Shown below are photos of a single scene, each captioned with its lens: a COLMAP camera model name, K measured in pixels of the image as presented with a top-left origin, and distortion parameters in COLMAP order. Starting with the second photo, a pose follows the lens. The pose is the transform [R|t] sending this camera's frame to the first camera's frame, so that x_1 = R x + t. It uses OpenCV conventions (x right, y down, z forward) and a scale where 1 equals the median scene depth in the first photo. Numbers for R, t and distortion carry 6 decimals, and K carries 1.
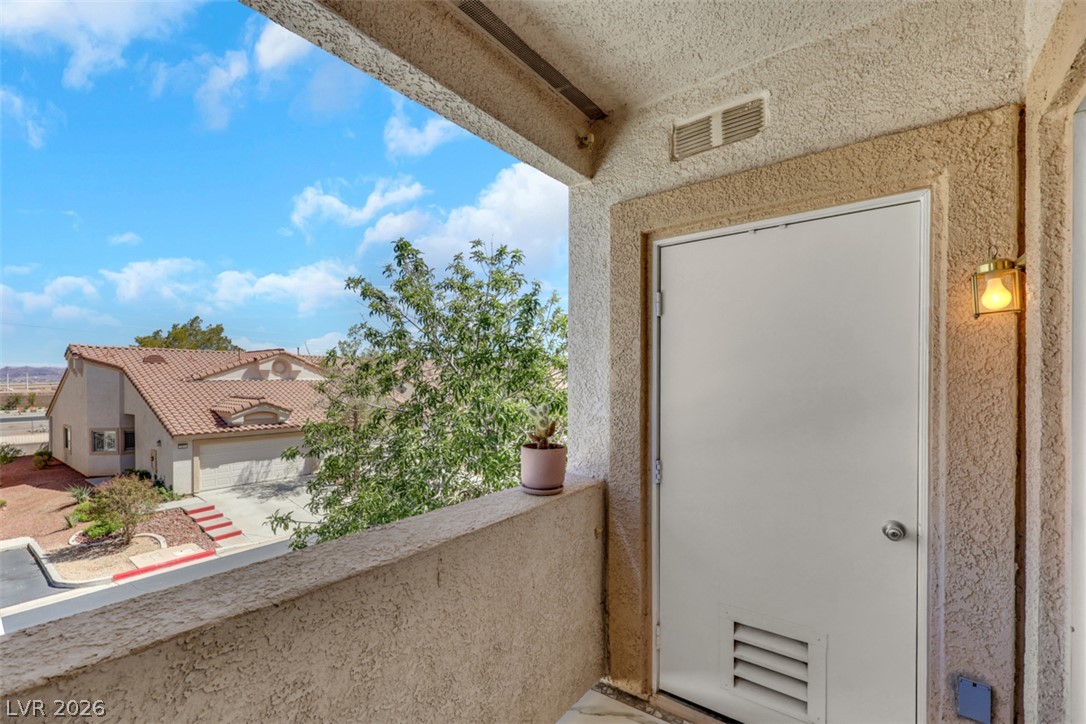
lens RADIAL K [[467.4, 0, 537.0], [0, 467.4, 381.6], [0, 0, 1]] dist [-0.001191, -0.000342]
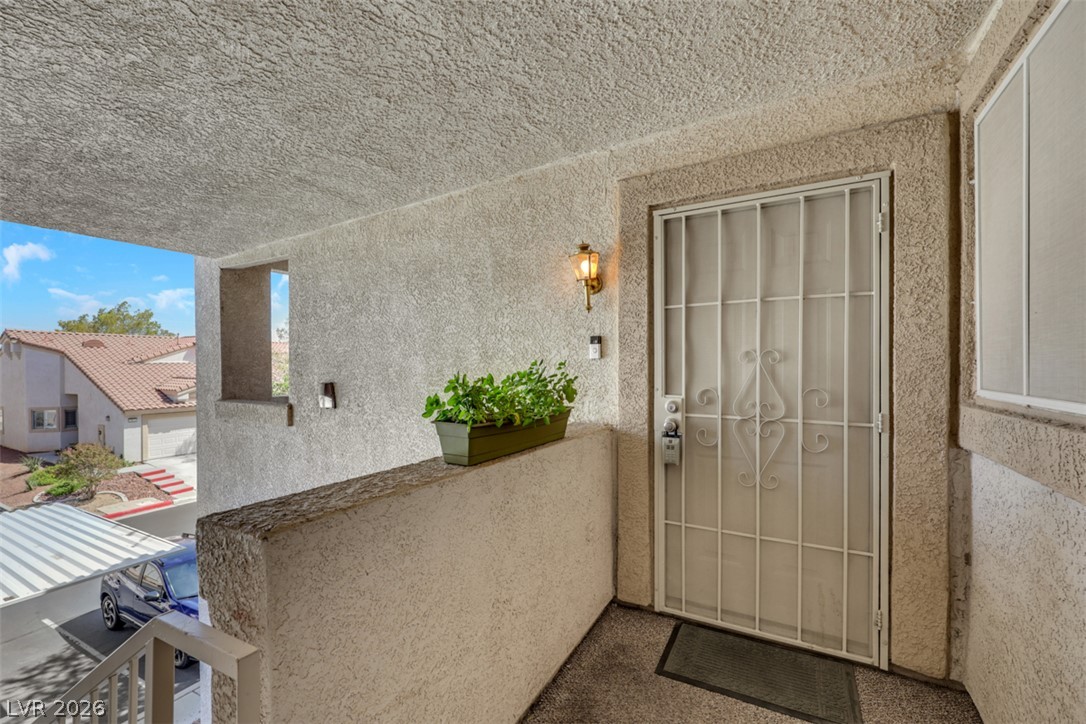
lens RADIAL K [[453.5, 0, 542.4], [0, 453.5, 364.4], [0, 0, 1]] dist [-0.000538, -0.000001]
pose [[0.989682, -0.004006, 0.143225, 0.075303], [0.004151, 0.999991, -0.000714, 0.006732], [-0.143221, 0.001301, 0.989690, -0.237178]]
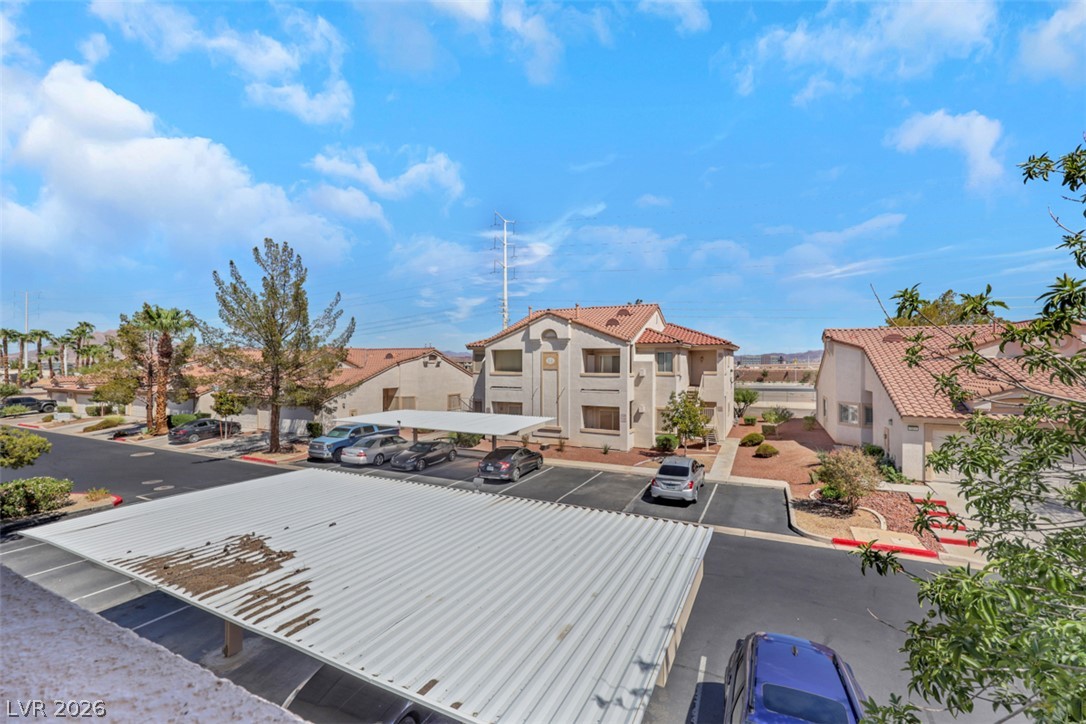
lens RADIAL K [[453.5, 0, 542.4], [0, 453.5, 364.4], [0, 0, 1]] dist [-0.000538, -0.000001]
pose [[0.185170, 0.004242, -0.982697, 0.001629], [0.002527, 0.999985, 0.004793, 0.002888], [0.982703, -0.003371, 0.185156, 0.093232]]
